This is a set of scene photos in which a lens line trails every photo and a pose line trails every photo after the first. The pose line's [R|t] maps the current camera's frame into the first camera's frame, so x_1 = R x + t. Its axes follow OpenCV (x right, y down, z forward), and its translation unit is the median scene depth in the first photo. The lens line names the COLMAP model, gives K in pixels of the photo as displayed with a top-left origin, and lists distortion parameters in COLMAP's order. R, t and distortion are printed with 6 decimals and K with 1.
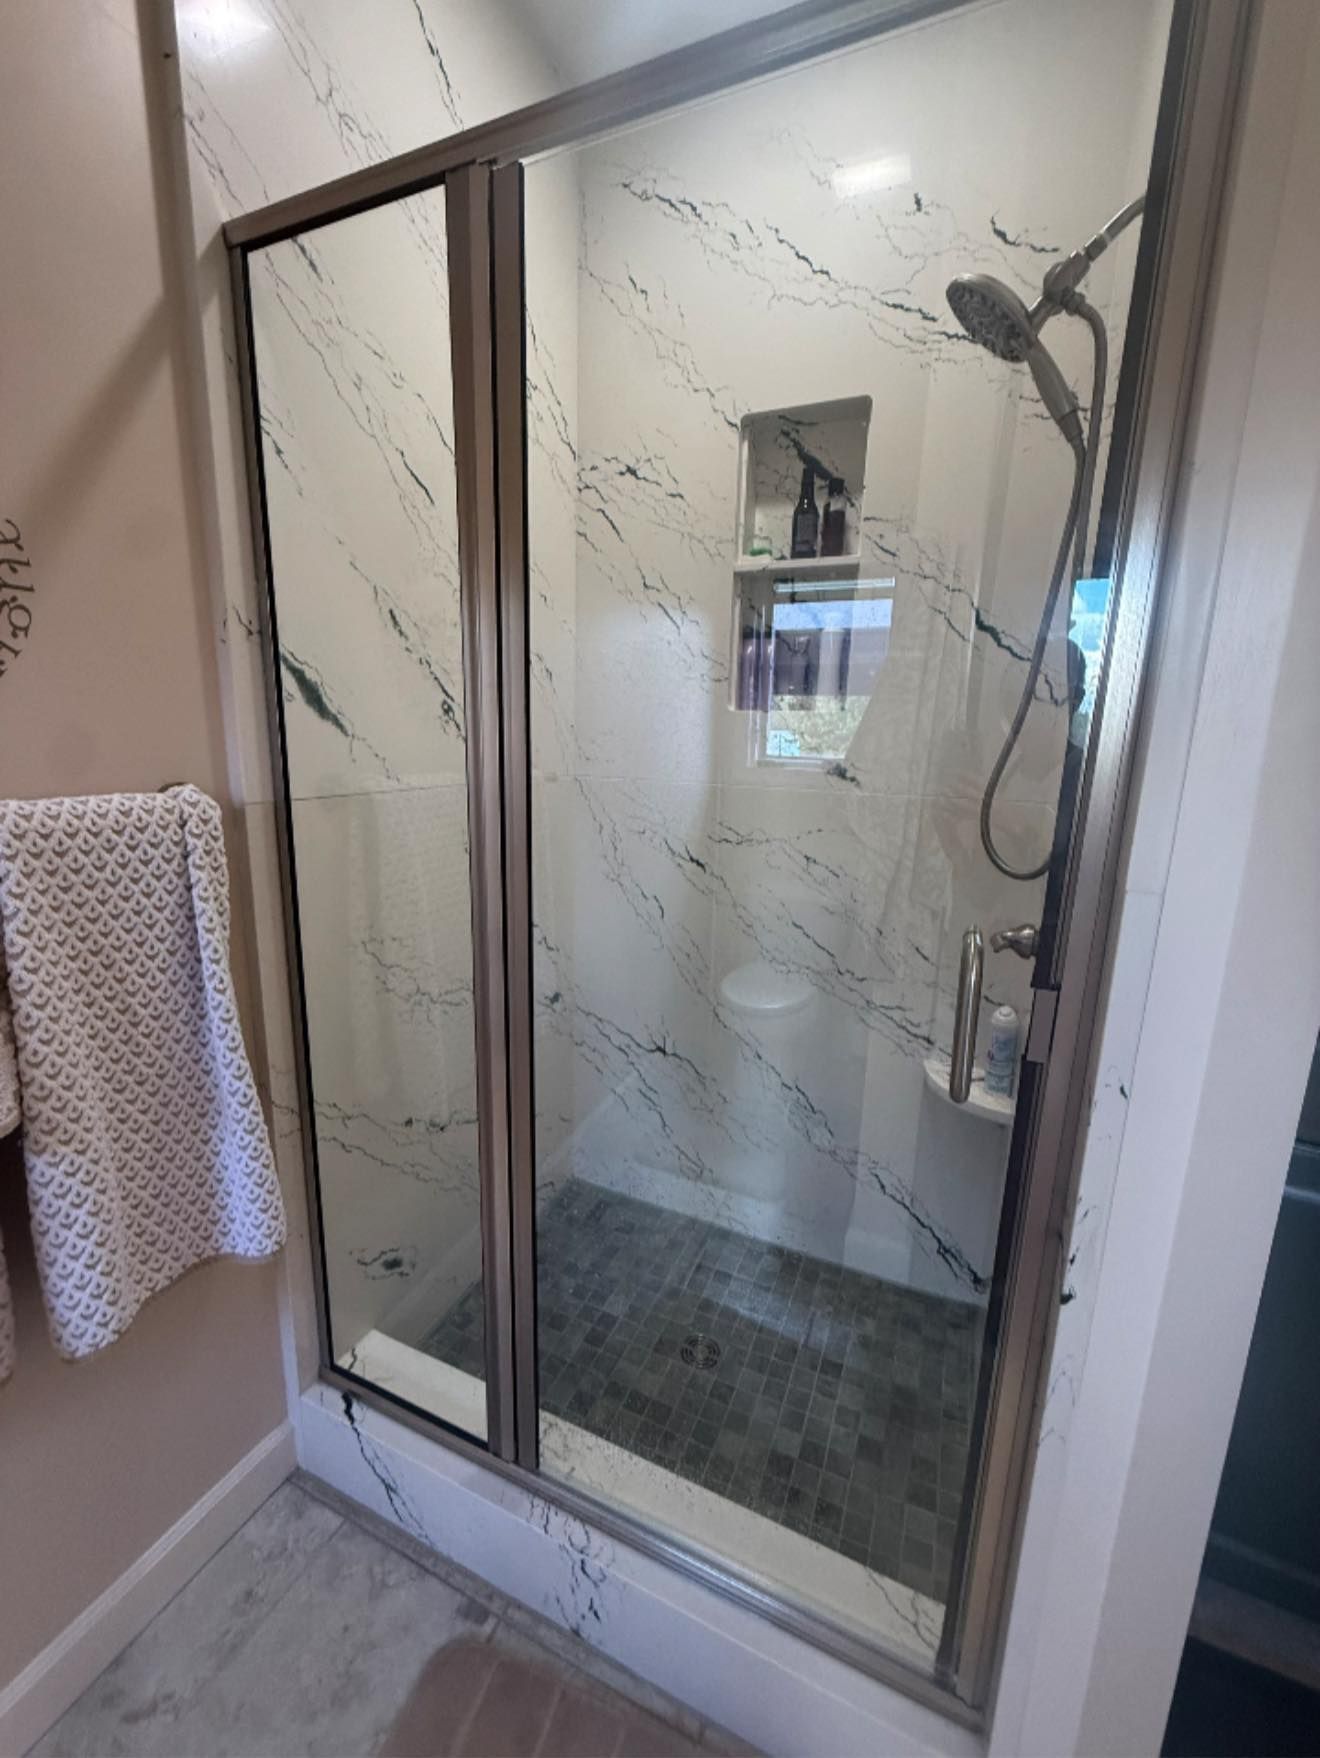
lens RADIAL K [[694.6, 0, 665.7], [0, 694.6, 869.5], [0, 0, 1]] dist [0.002710, -0.000039]
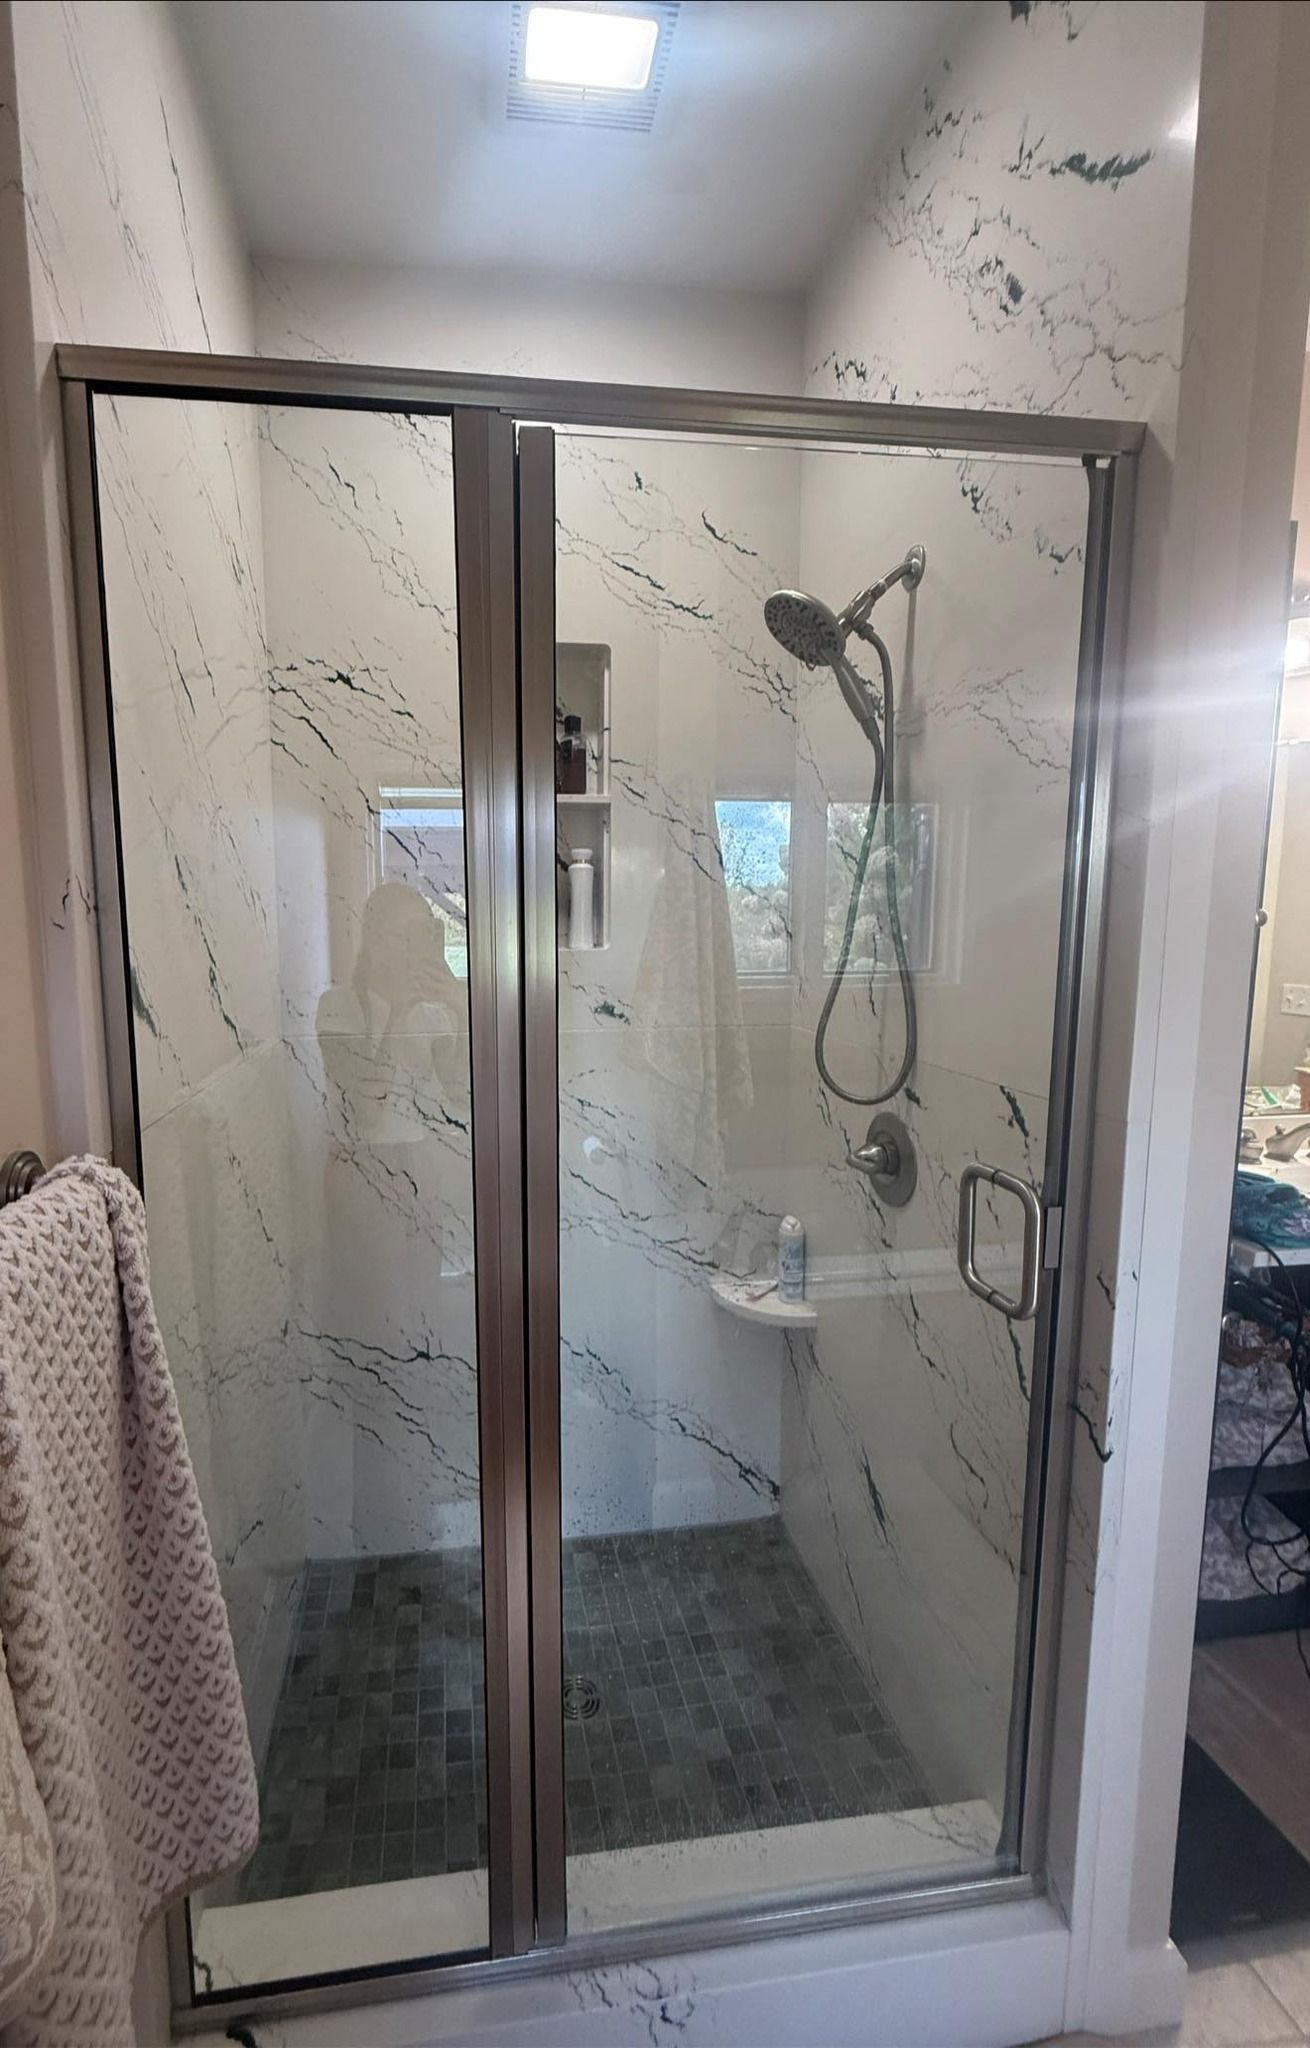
lens RADIAL K [[767.9, 0, 651.3], [0, 767.9, 1029.9], [0, 0, 1]] dist [0.001715, -0.000139]
pose [[0.863125, -0.092037, 0.496533, -0.255754], [0.132003, 0.990185, -0.045923, -0.060240], [-0.487433, 0.105181, 0.866802, 0.050837]]
